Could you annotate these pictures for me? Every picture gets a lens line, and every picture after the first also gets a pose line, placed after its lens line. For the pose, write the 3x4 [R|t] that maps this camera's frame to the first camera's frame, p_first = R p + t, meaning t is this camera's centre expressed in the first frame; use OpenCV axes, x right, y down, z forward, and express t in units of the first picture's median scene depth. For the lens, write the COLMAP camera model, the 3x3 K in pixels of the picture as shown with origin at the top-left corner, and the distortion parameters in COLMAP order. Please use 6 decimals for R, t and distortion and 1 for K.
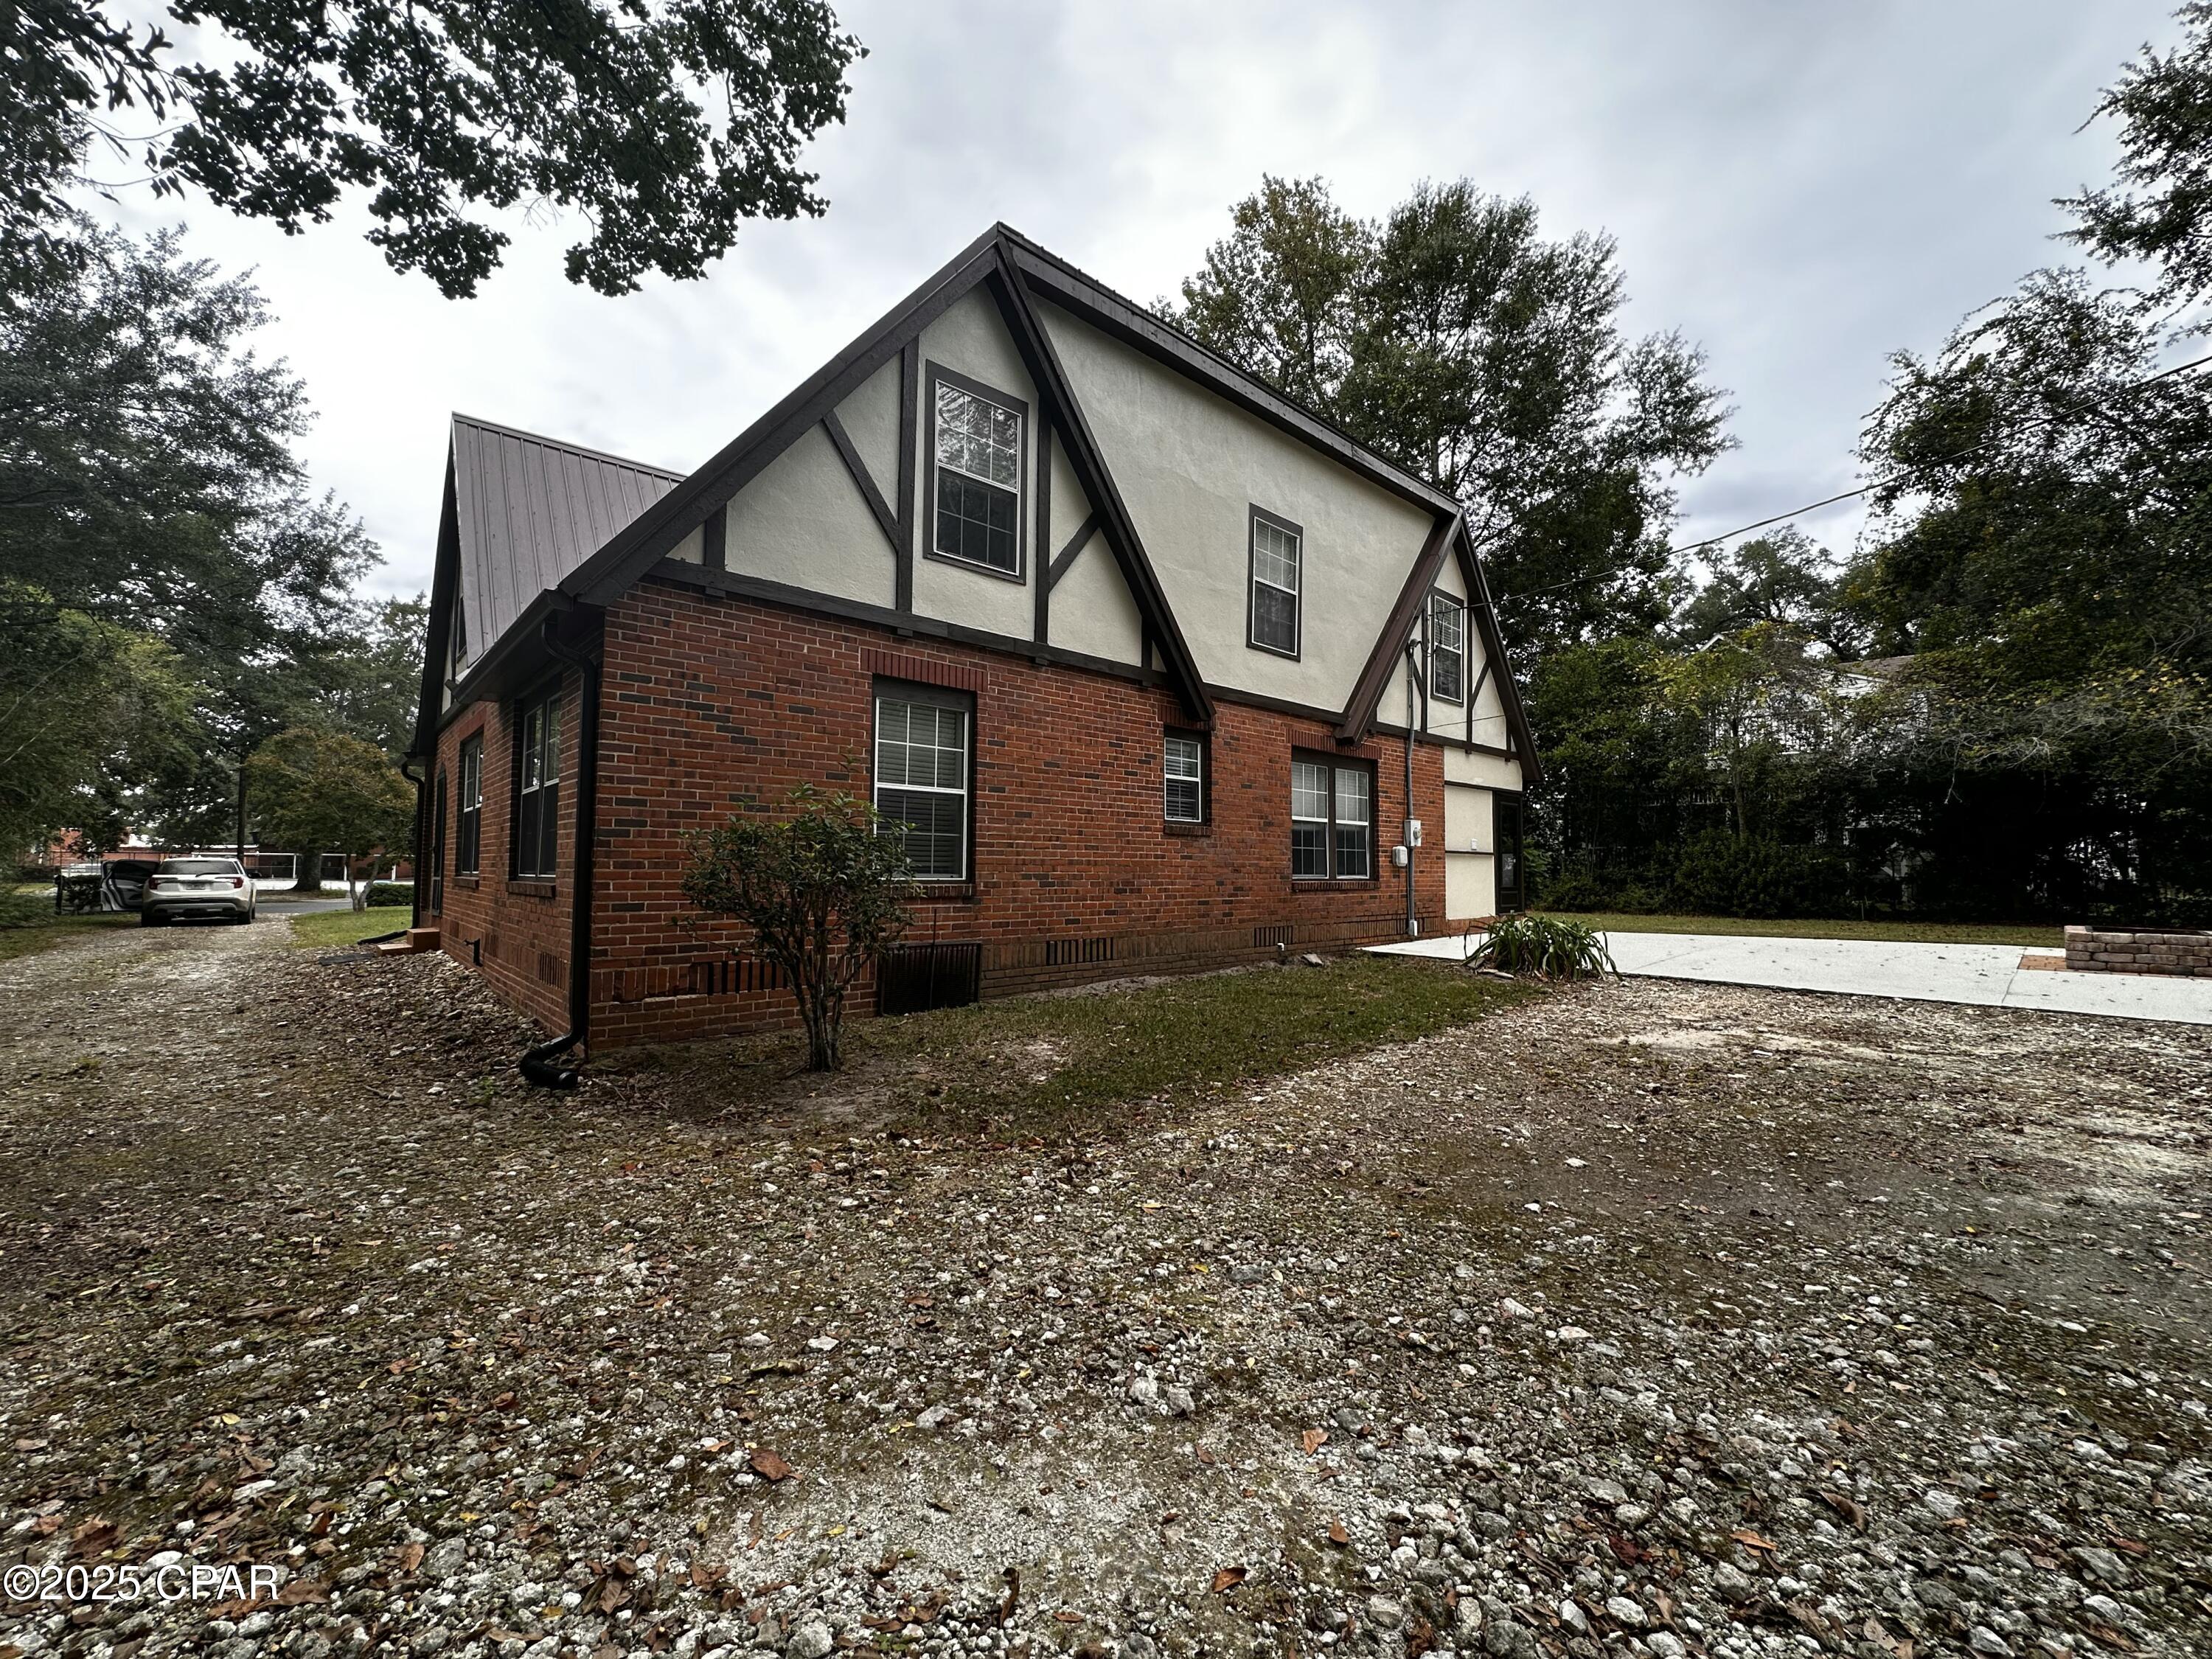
lens RADIAL K [[880.9, 0, 1109.4], [0, 880.9, 831.4], [0, 0, 1]] dist [-0.003946, -0.000268]
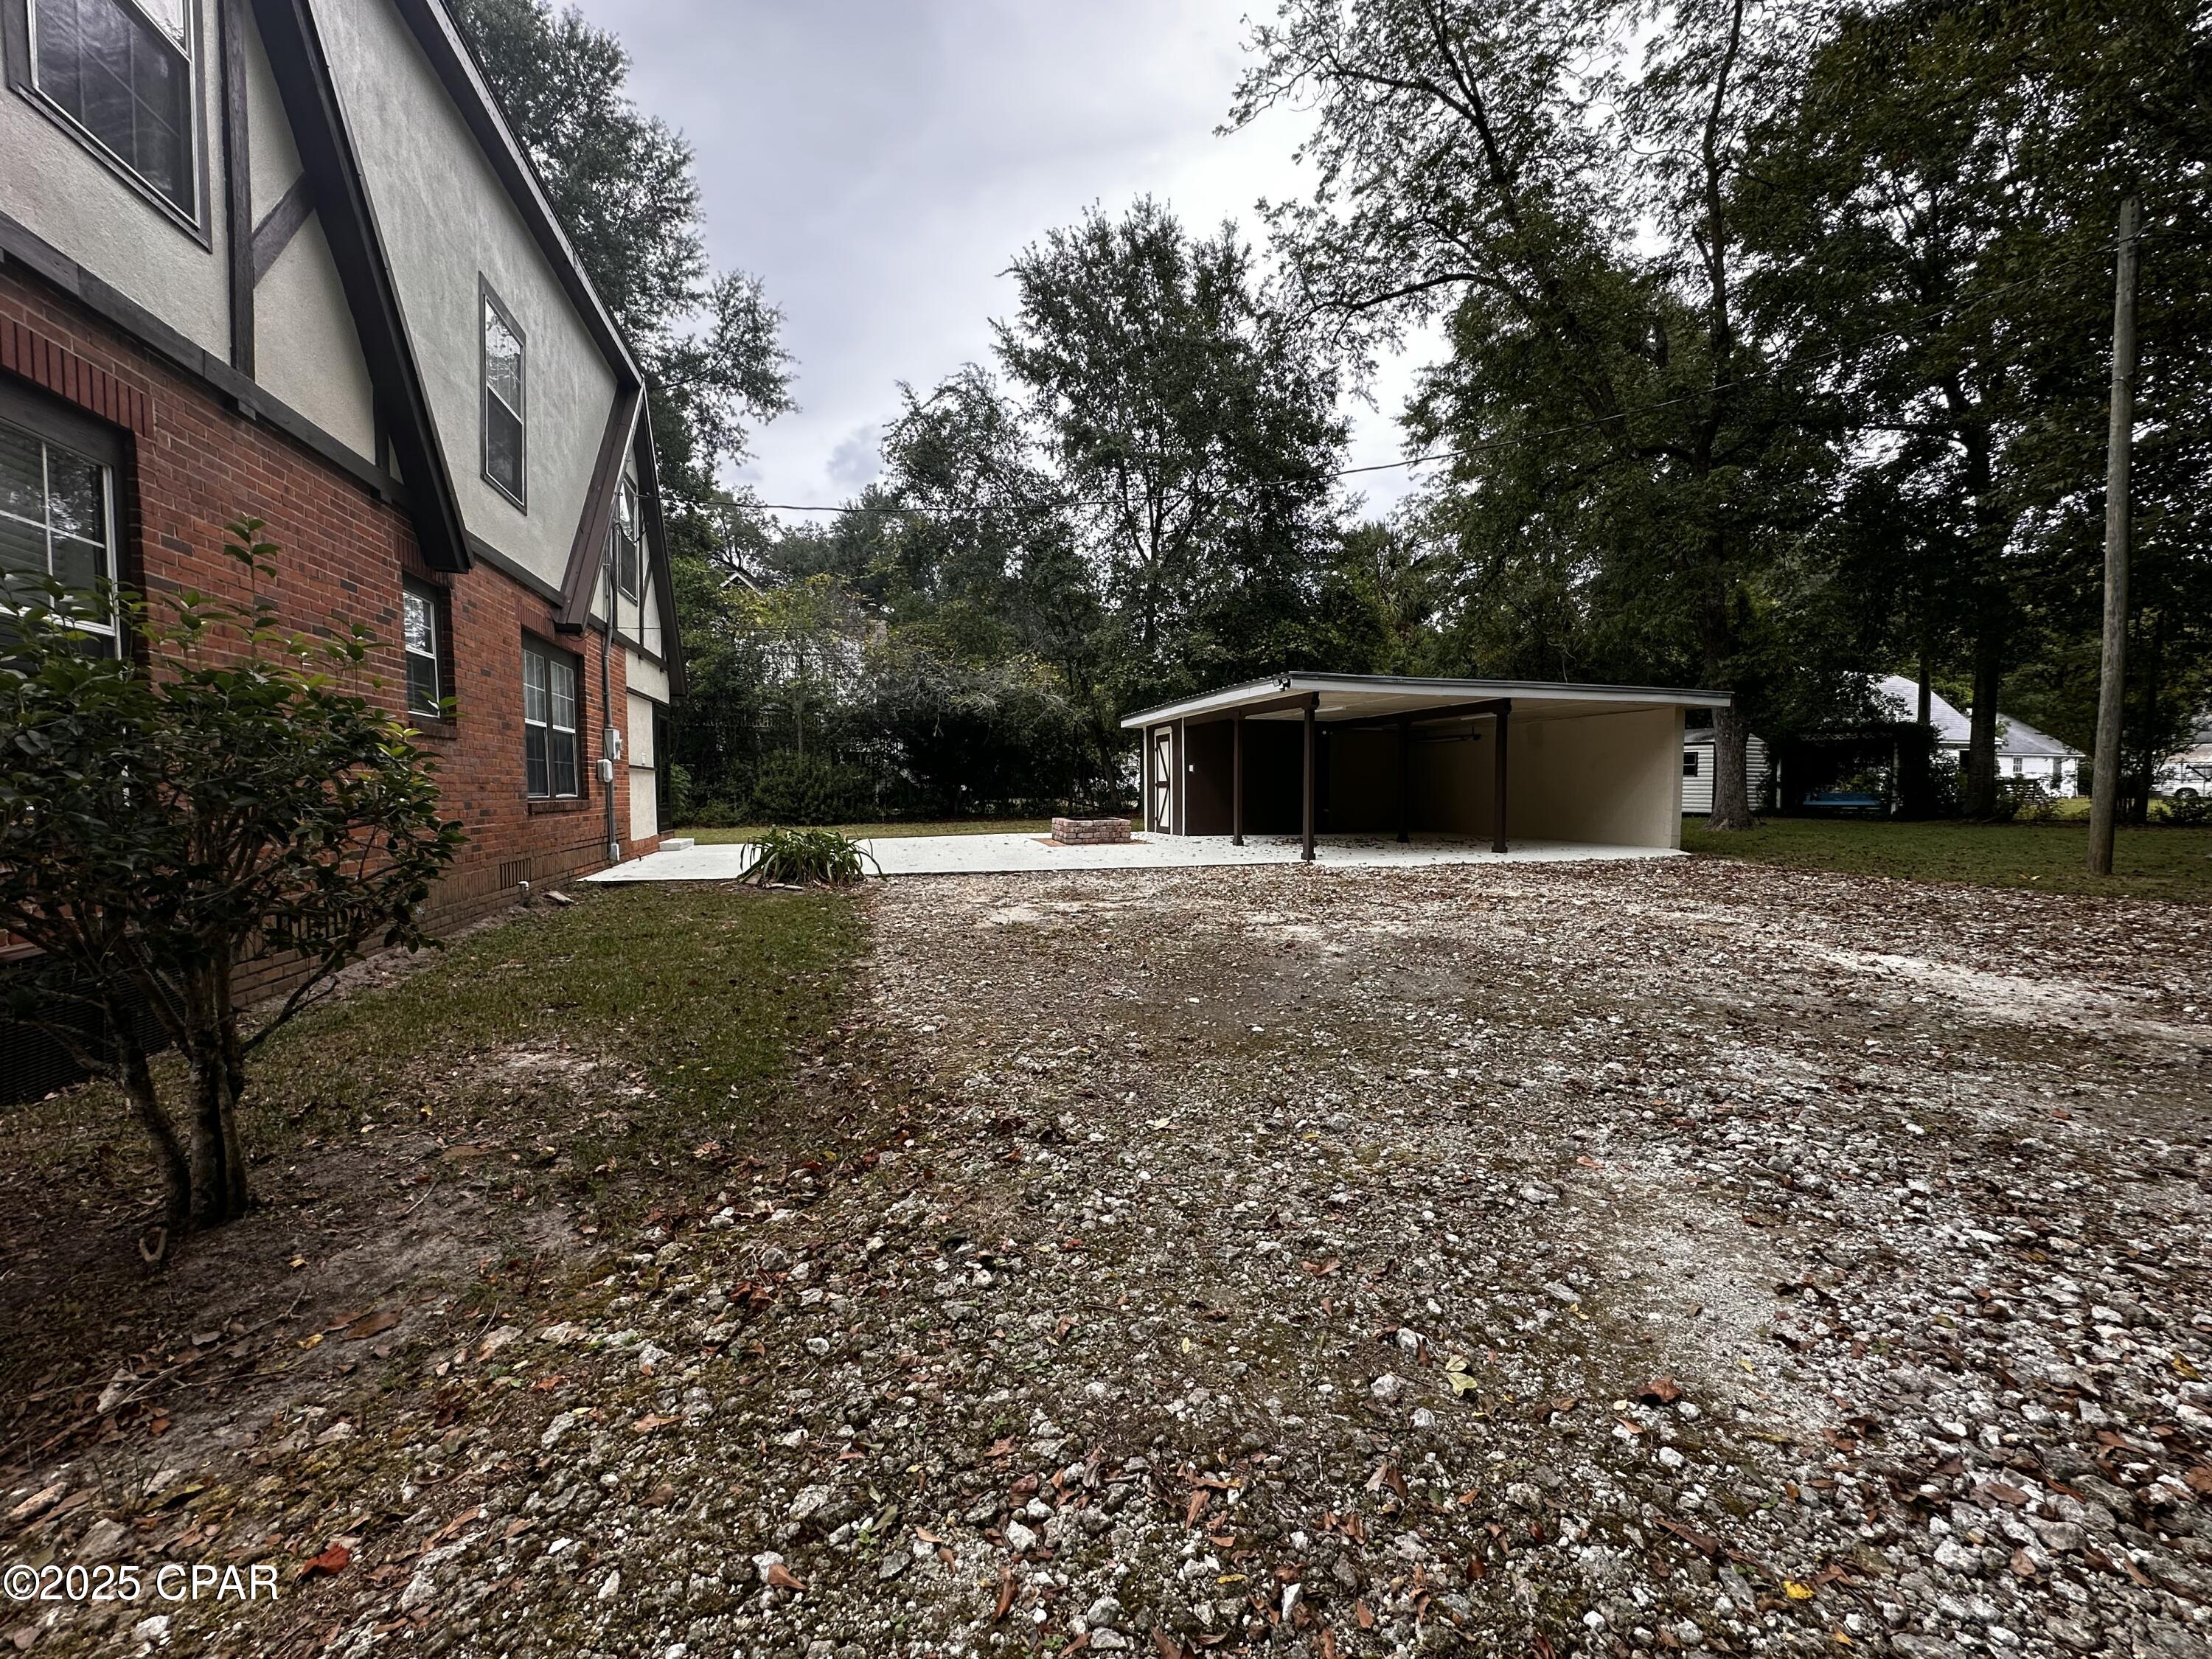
lens RADIAL K [[880.9, 0, 1108.4], [0, 880.9, 822.5], [0, 0, 1]] dist [-0.003946, -0.000268]
pose [[0.458340, -0.045097, 0.887632, -0.337250], [-0.027736, 0.997500, 0.065001, 0.014190], [-0.888344, -0.054412, 0.455943, 0.258531]]
